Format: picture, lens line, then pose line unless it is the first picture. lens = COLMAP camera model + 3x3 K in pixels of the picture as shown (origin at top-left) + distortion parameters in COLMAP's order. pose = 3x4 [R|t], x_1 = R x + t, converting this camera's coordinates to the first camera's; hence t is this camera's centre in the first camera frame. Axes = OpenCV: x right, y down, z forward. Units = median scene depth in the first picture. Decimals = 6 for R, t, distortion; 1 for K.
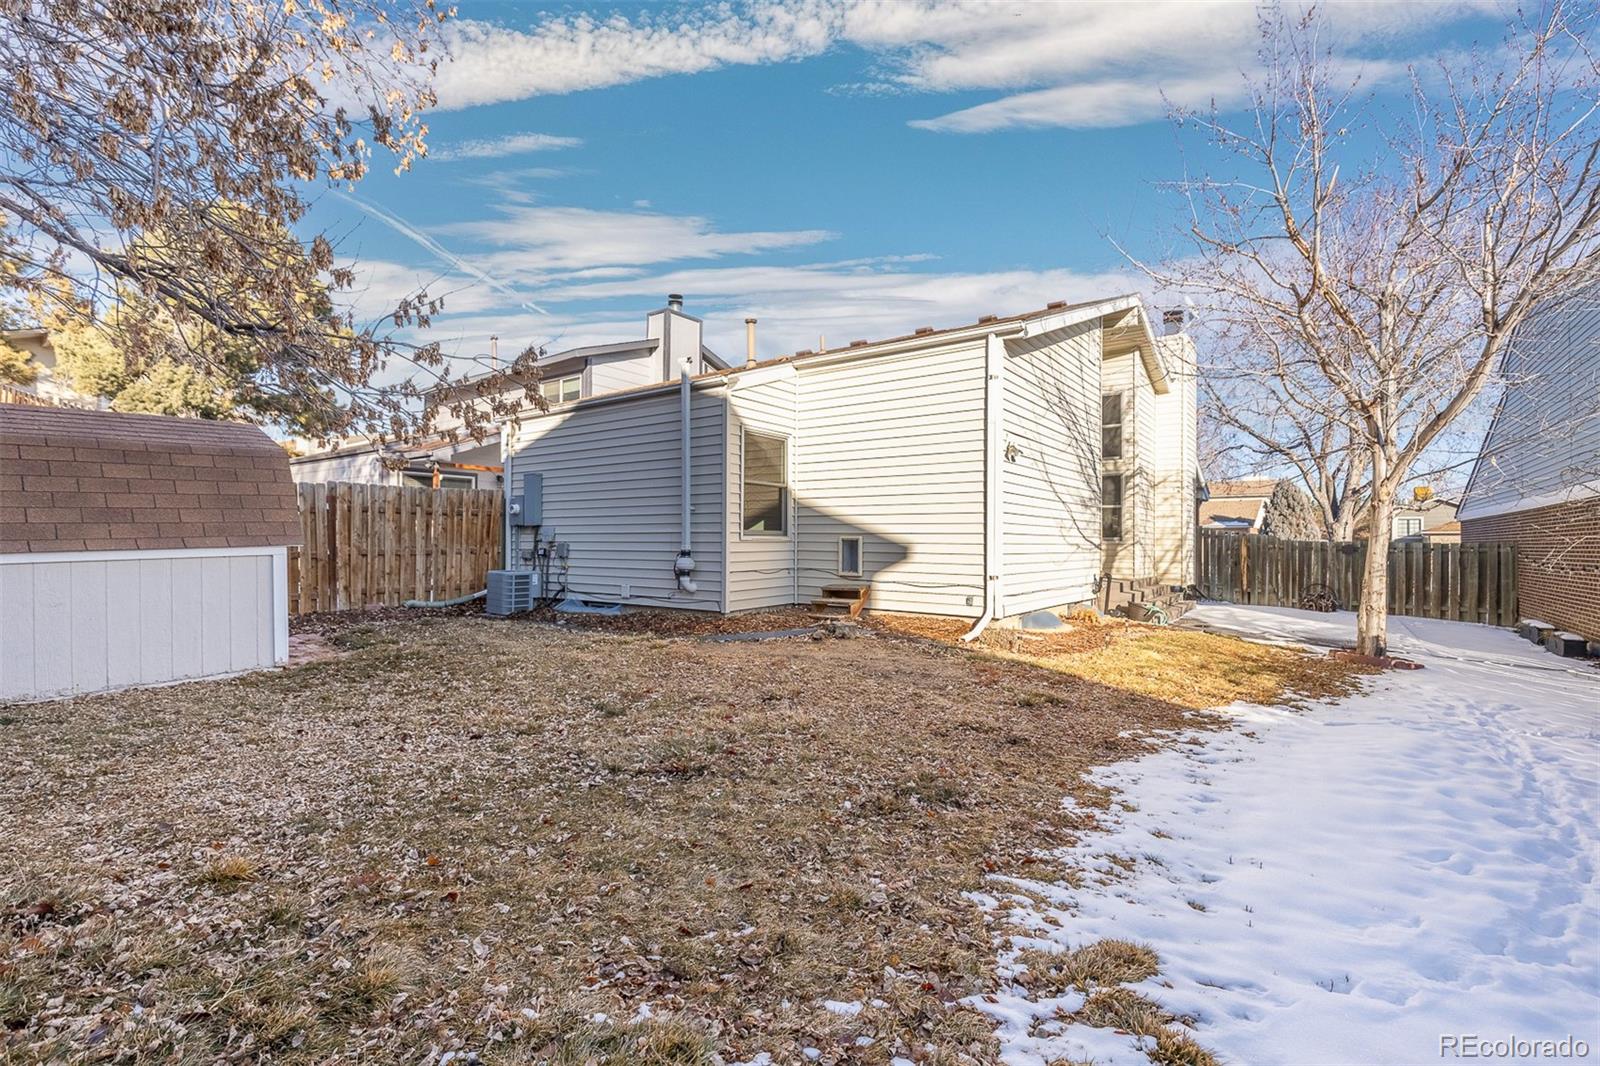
lens RADIAL K [[727.4, 0, 794.0], [0, 727.4, 535.4], [0, 0, 1]] dist [-0.000345, -0.000244]
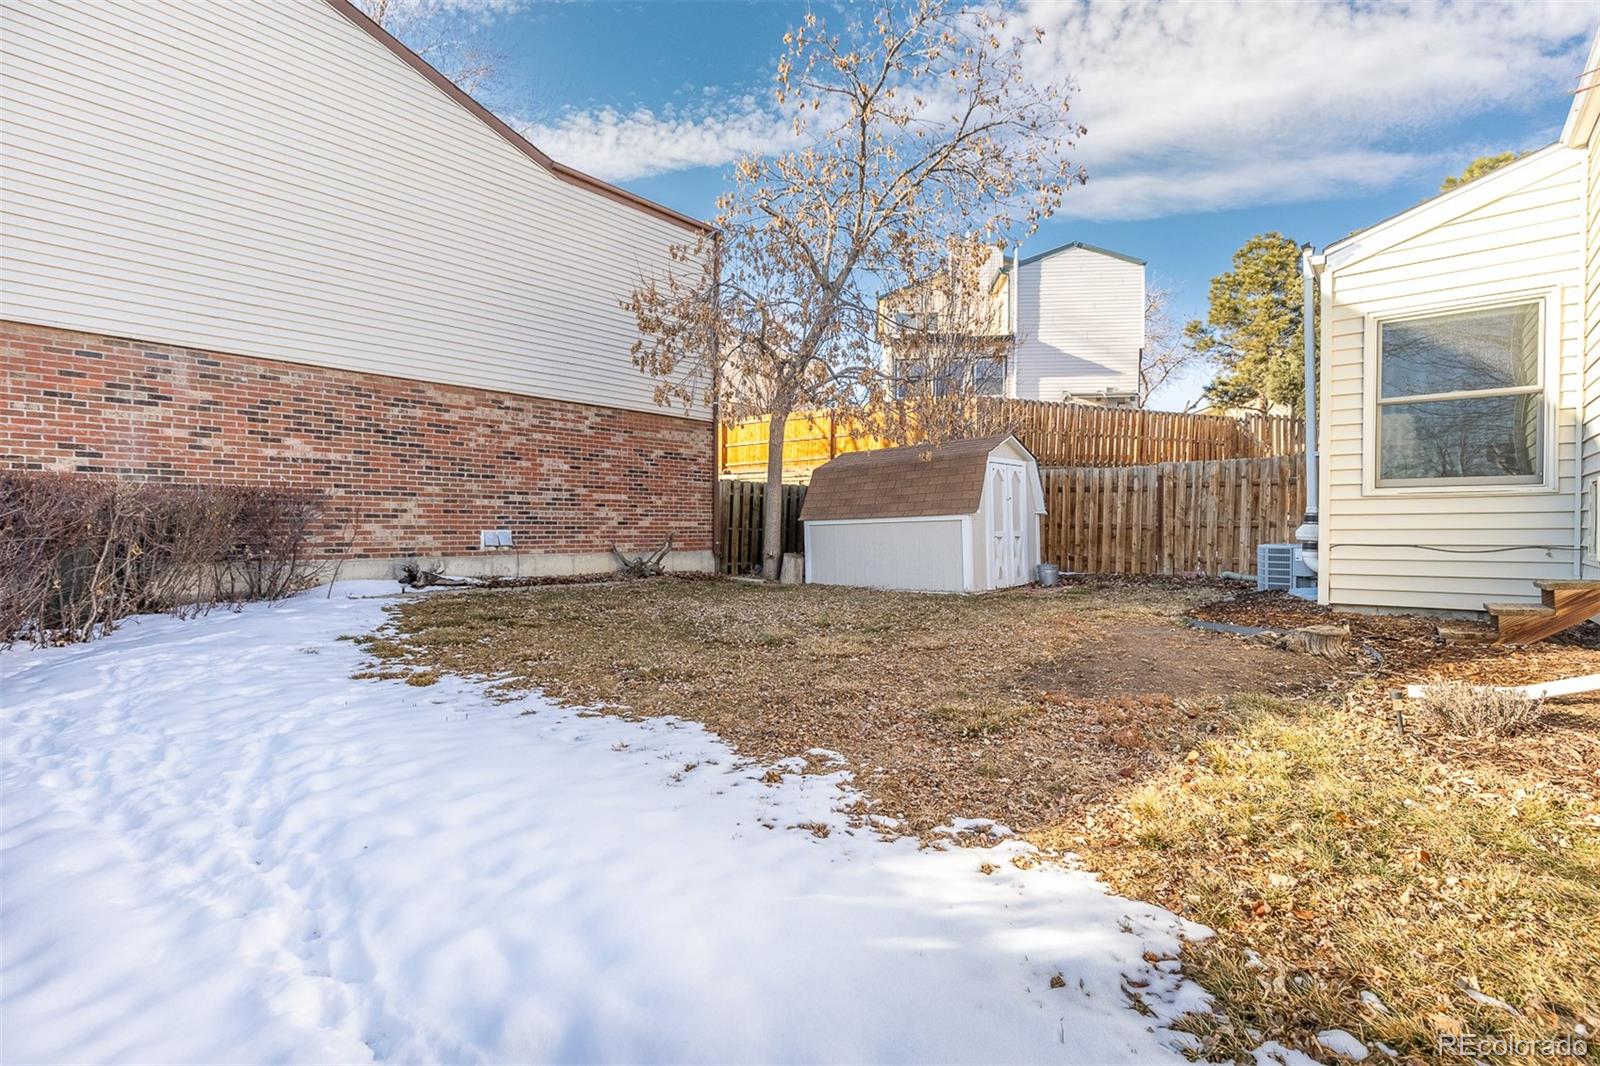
lens RADIAL K [[727.4, 0, 794.0], [0, 727.4, 535.4], [0, 0, 1]] dist [-0.000345, -0.000244]
pose [[-0.088389, 0.004847, -0.996074, 0.389982], [0.003700, 0.999983, 0.004537, 0.023174], [0.996079, -0.003284, -0.088406, 0.355669]]
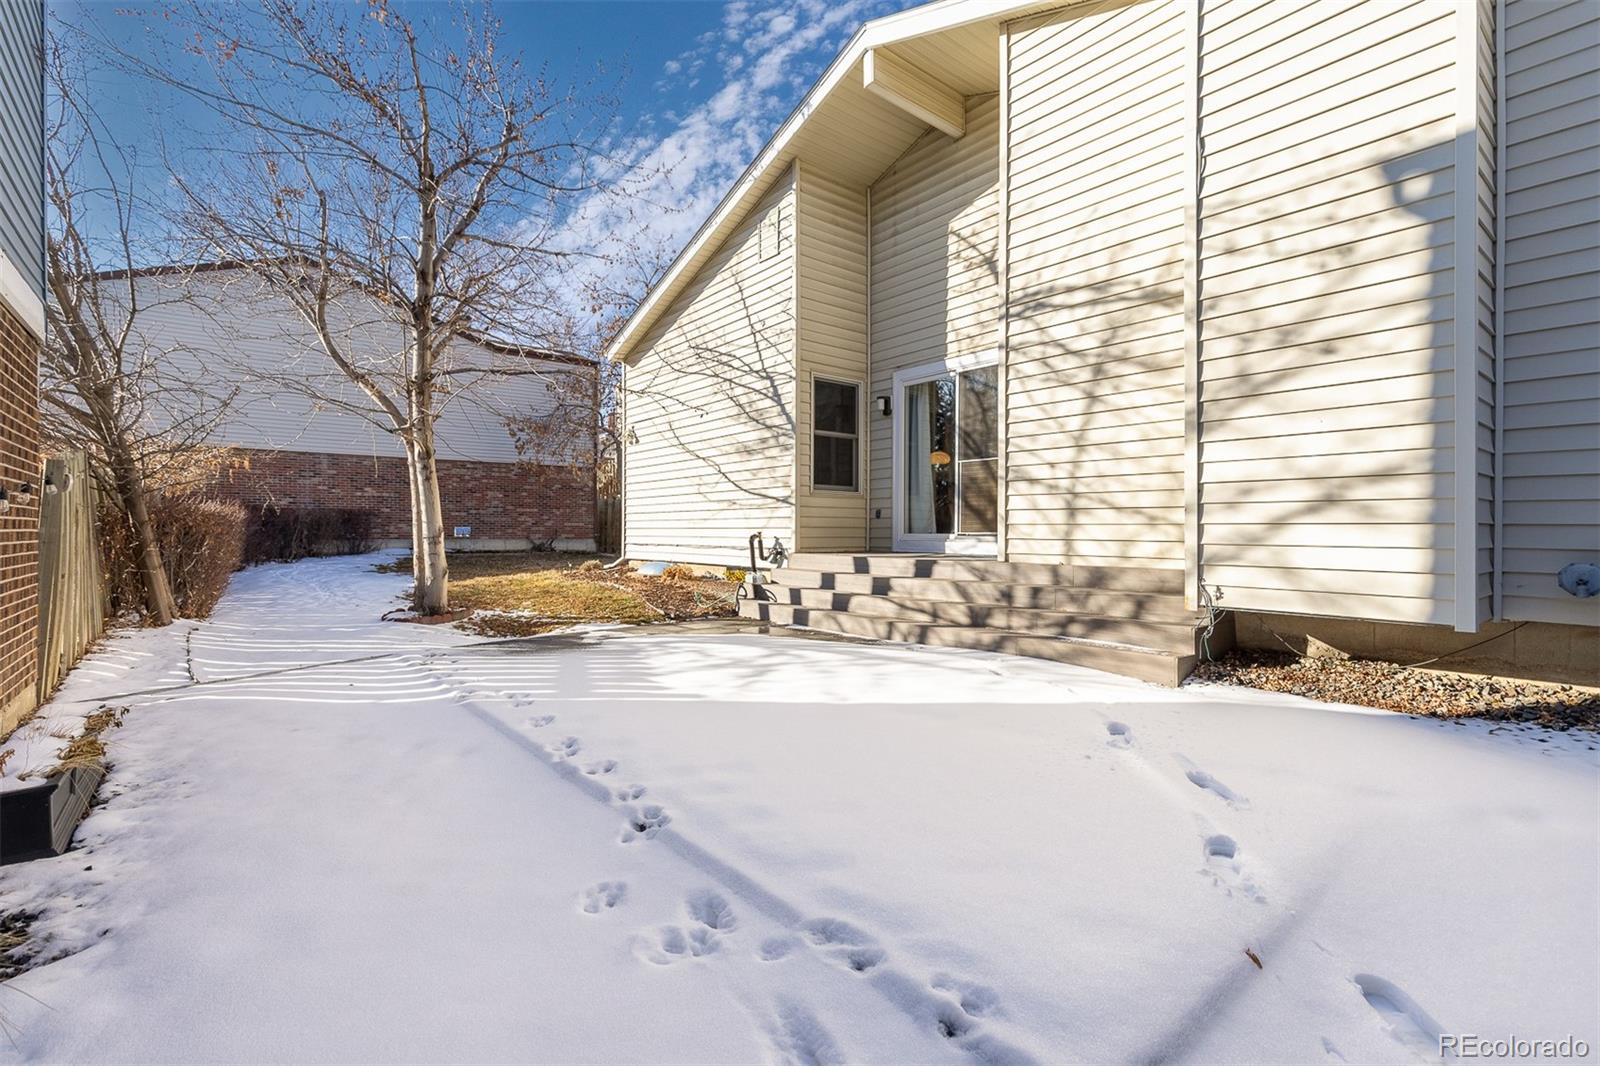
lens RADIAL K [[727.4, 0, 794.0], [0, 727.4, 535.4], [0, 0, 1]] dist [-0.000345, -0.000244]
pose [[-0.259165, -0.002400, -0.965830, 0.927717], [0.006217, 0.999972, -0.004153, 0.045822], [0.965813, -0.007081, -0.259142, 0.994960]]
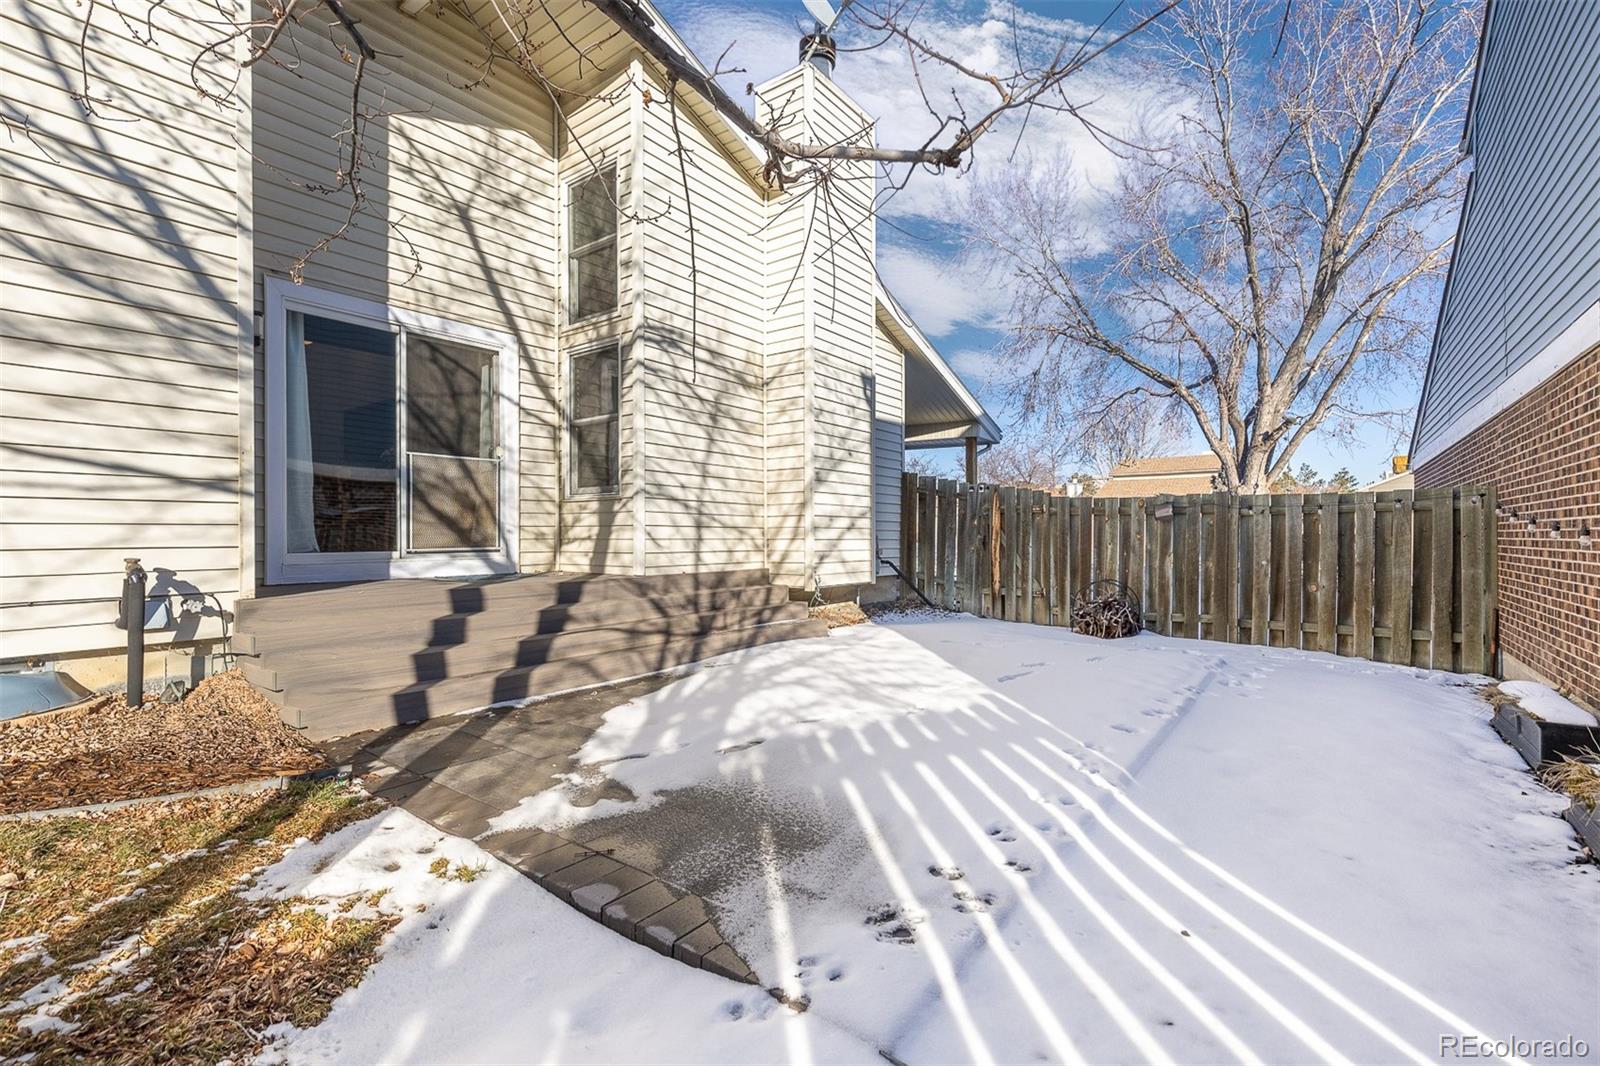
lens RADIAL K [[727.4, 0, 794.0], [0, 727.4, 535.4], [0, 0, 1]] dist [-0.000345, -0.000244]
pose [[0.999954, -0.008265, -0.004889, 0.564527], [0.008309, 0.999924, 0.009069, 0.032586], [0.004813, -0.009109, 0.999947, 0.549571]]
